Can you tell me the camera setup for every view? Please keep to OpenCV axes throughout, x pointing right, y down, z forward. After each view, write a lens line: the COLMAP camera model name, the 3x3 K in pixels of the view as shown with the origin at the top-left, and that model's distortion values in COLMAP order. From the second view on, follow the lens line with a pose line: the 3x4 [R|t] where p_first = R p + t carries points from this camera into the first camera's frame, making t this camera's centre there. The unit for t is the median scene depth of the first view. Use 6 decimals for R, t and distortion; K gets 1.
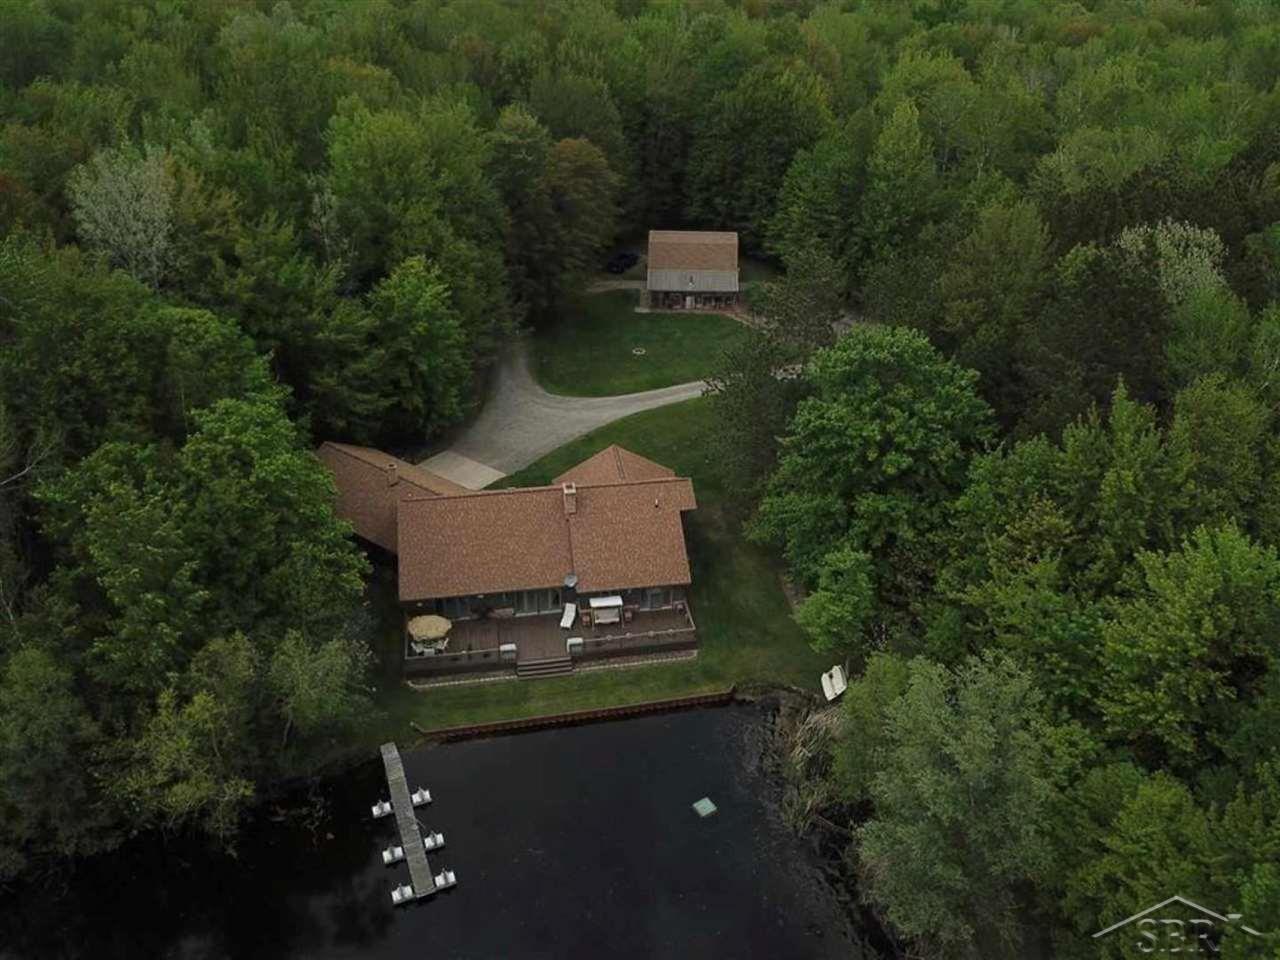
lens RADIAL K [[973.0, 0, 631.8], [0, 973.0, 470.6], [0, 0, 1]] dist [0.033295, -0.046413]
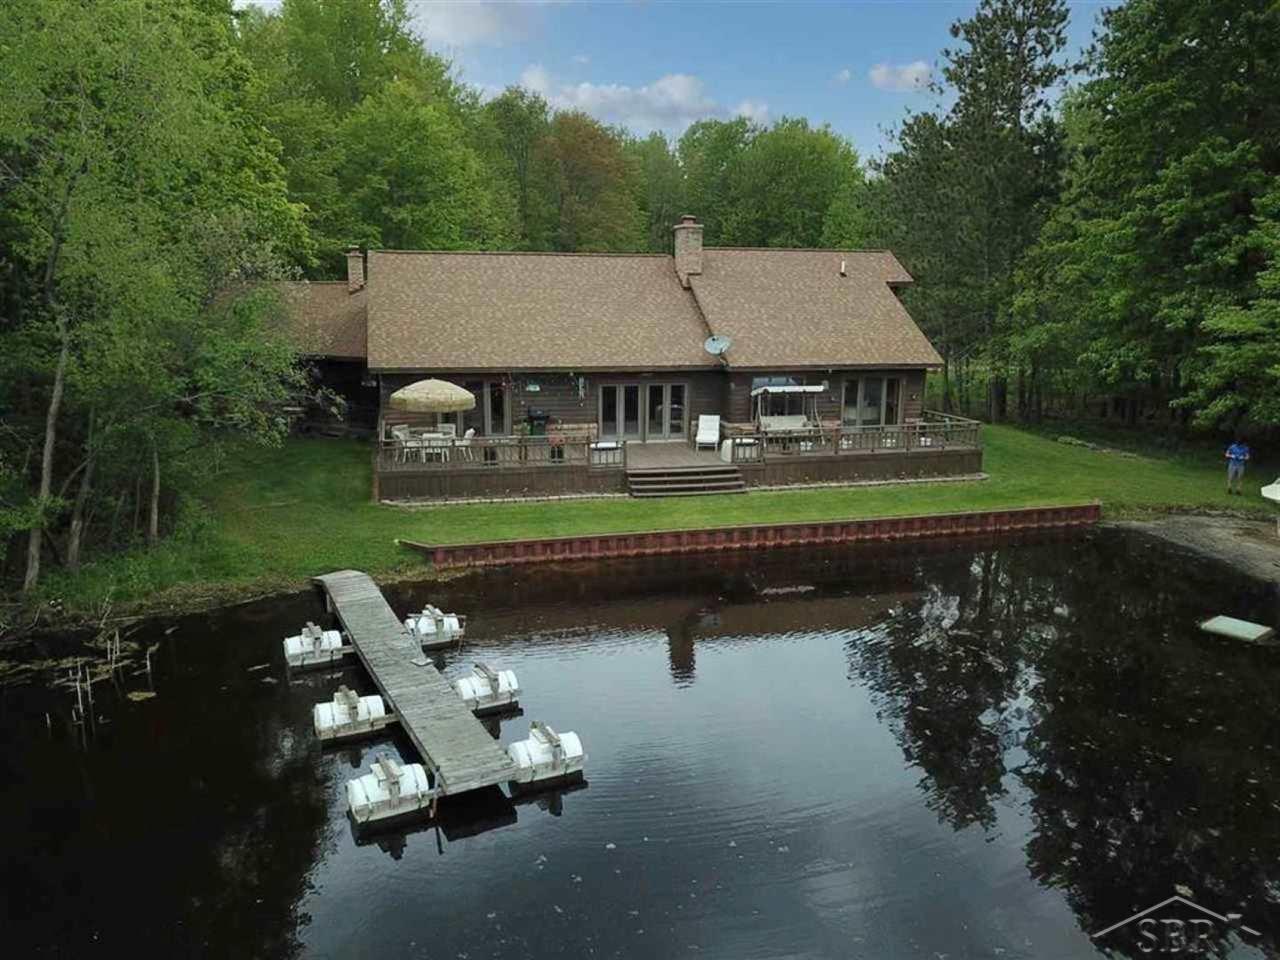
lens RADIAL K [[973.0, 0, 630.0], [0, 973.0, 471.1], [0, 0, 1]] dist [0.033295, -0.046413]
pose [[0.997173, -0.015472, 0.073531, -0.149551], [0.038852, 0.943773, -0.328302, 0.348033], [-0.064317, 0.330231, 0.941706, 0.572160]]
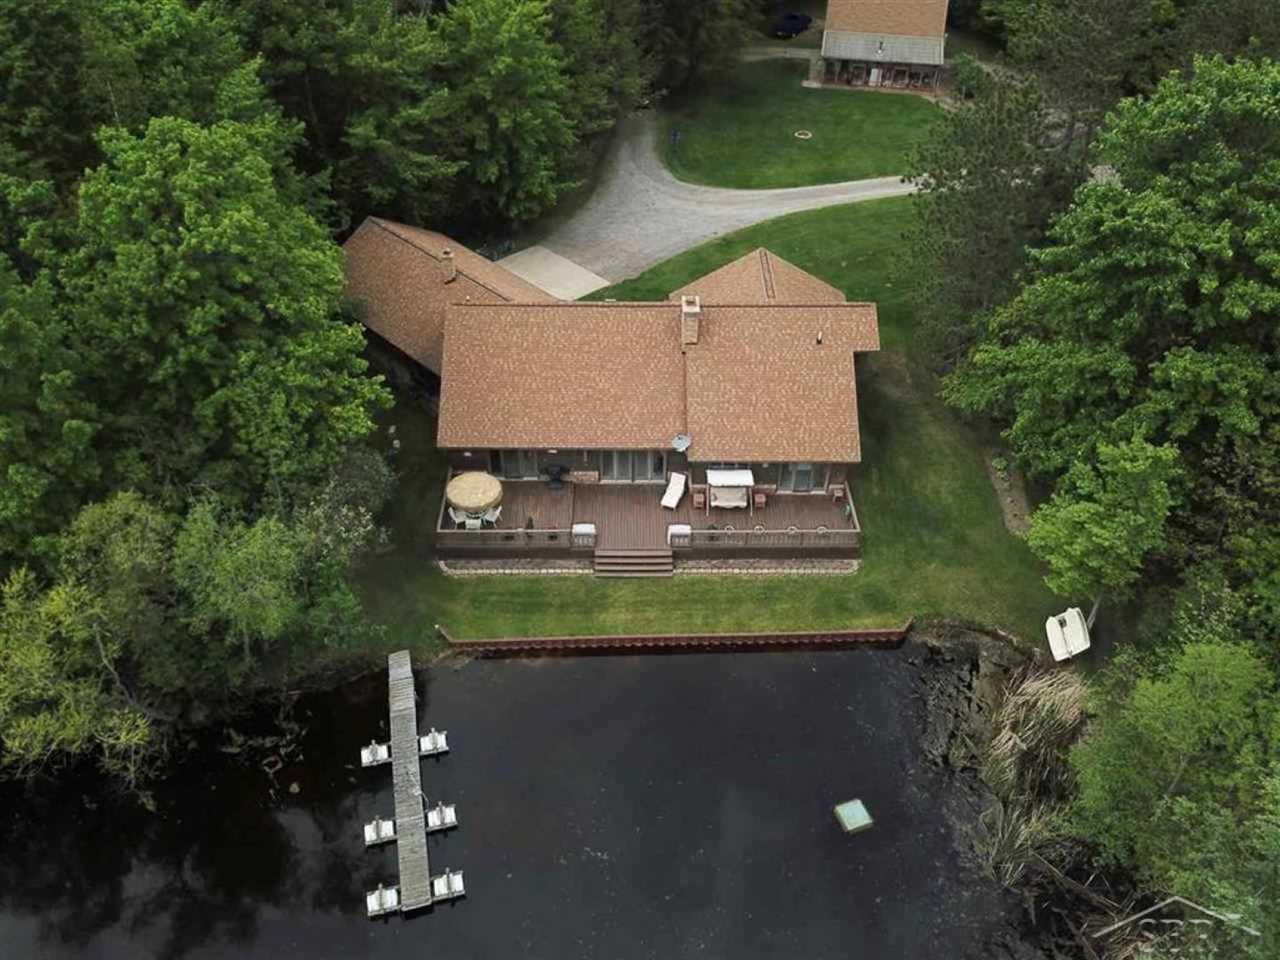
lens RADIAL K [[973.0, 0, 637.1], [0, 973.0, 469.4], [0, 0, 1]] dist [0.033295, -0.046413]
pose [[0.988569, 0.095184, -0.116927, -0.011900], [-0.073593, 0.981495, 0.176782, 0.014050], [0.131590, -0.166156, 0.977280, 0.336086]]
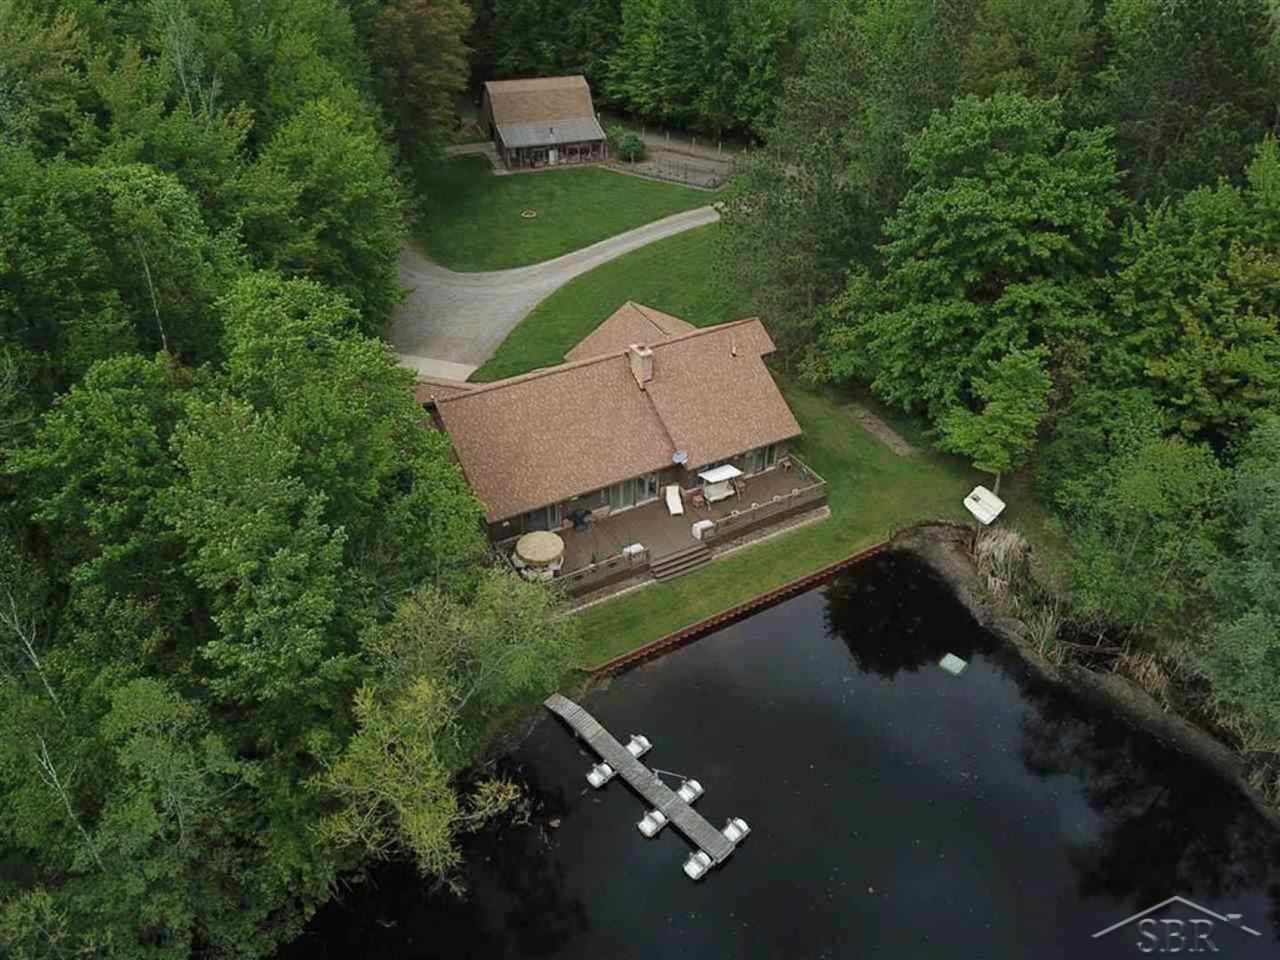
lens RADIAL K [[973.0, 0, 630.3], [0, 973.0, 468.7], [0, 0, 1]] dist [0.033295, -0.046413]
pose [[0.937511, -0.203745, 0.282067, -0.348042], [0.176461, 0.977057, 0.119250, 0.018001], [-0.299892, -0.062025, 0.951955, 0.232791]]
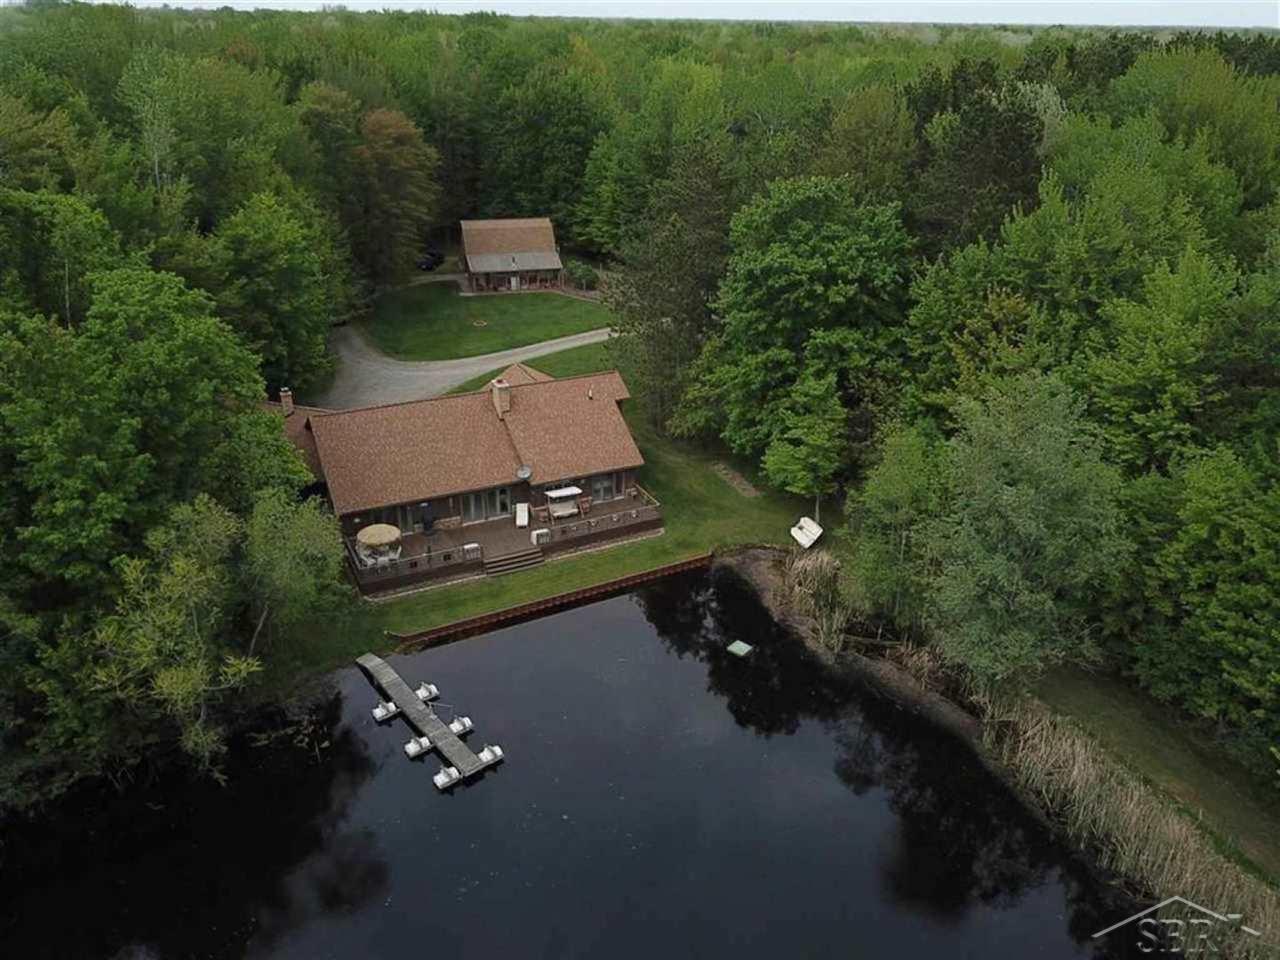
lens RADIAL K [[973.0, 0, 630.6], [0, 973.0, 470.9], [0, 0, 1]] dist [0.033295, -0.046413]
pose [[0.956371, -0.120862, 0.265984, -0.218043], [0.145652, 0.986454, -0.075463, 0.202995], [-0.253260, 0.110912, 0.961019, 0.085584]]
